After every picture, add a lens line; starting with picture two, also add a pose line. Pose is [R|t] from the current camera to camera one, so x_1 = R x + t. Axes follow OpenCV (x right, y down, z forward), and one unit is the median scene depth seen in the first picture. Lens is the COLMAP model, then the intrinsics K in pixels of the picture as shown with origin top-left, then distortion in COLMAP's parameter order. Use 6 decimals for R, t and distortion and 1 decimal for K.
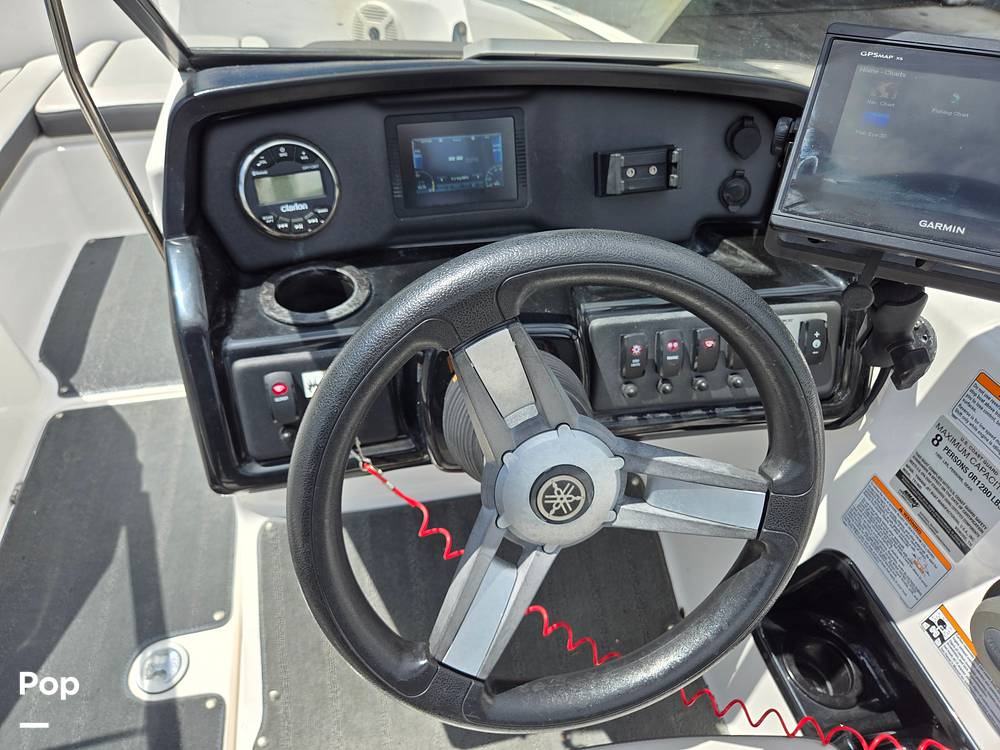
lens RADIAL K [[675.8, 0, 494.0], [0, 675.8, 379.9], [0, 0, 1]] dist [0.032893, -0.034975]
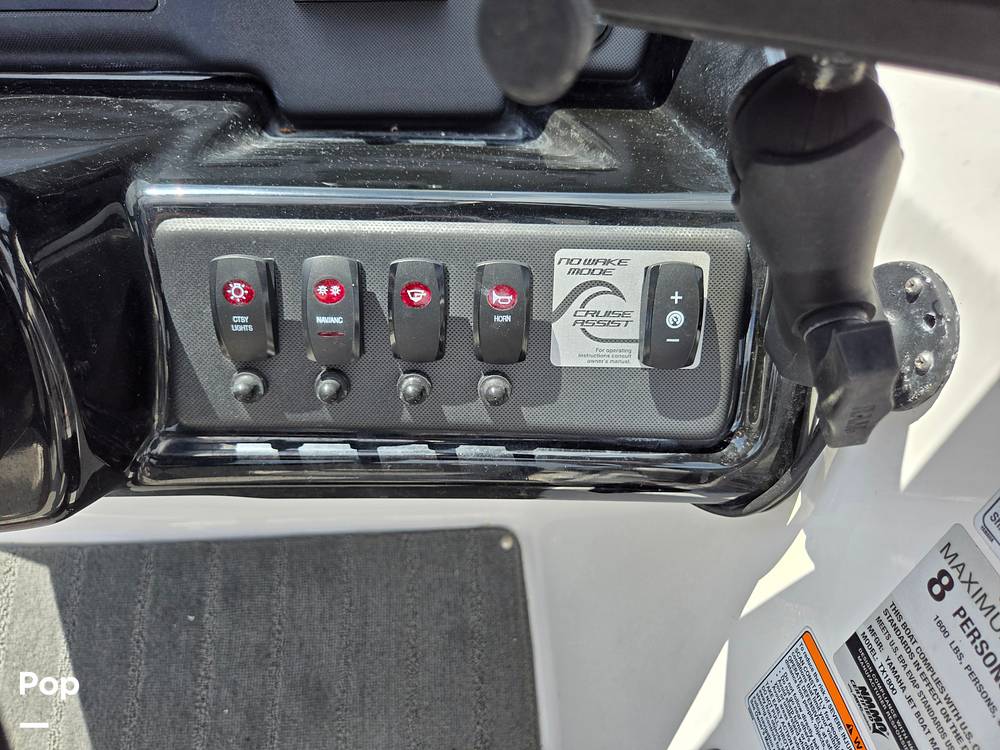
lens RADIAL K [[675.8, 0, 504.6], [0, 675.8, 376.5], [0, 0, 1]] dist [0.032893, -0.034975]
pose [[0.991546, 0.091817, -0.091685, 0.423165], [-0.093633, 0.995483, -0.015697, -0.000485], [0.089829, 0.024149, 0.995664, 0.580825]]
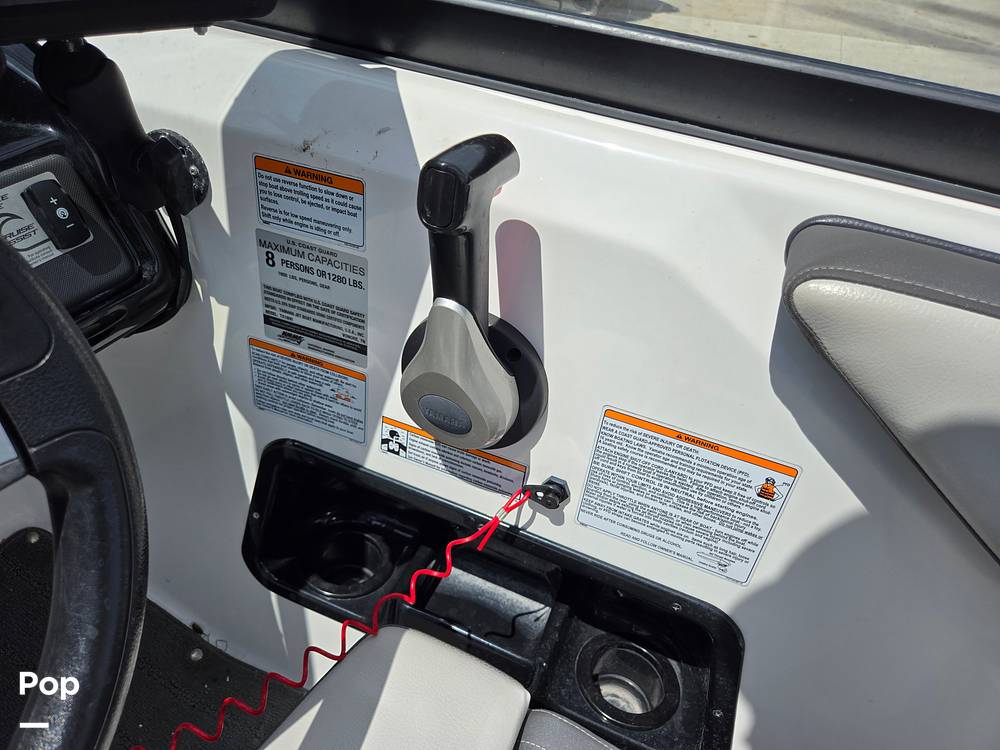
lens RADIAL K [[675.8, 0, 497.8], [0, 675.8, 383.3], [0, 0, 1]] dist [0.032893, -0.034975]
pose [[0.564002, -0.523283, 0.638809, 0.194192], [0.504833, 0.830686, 0.234744, 0.158526], [-0.653487, 0.190096, 0.732679, 0.234553]]
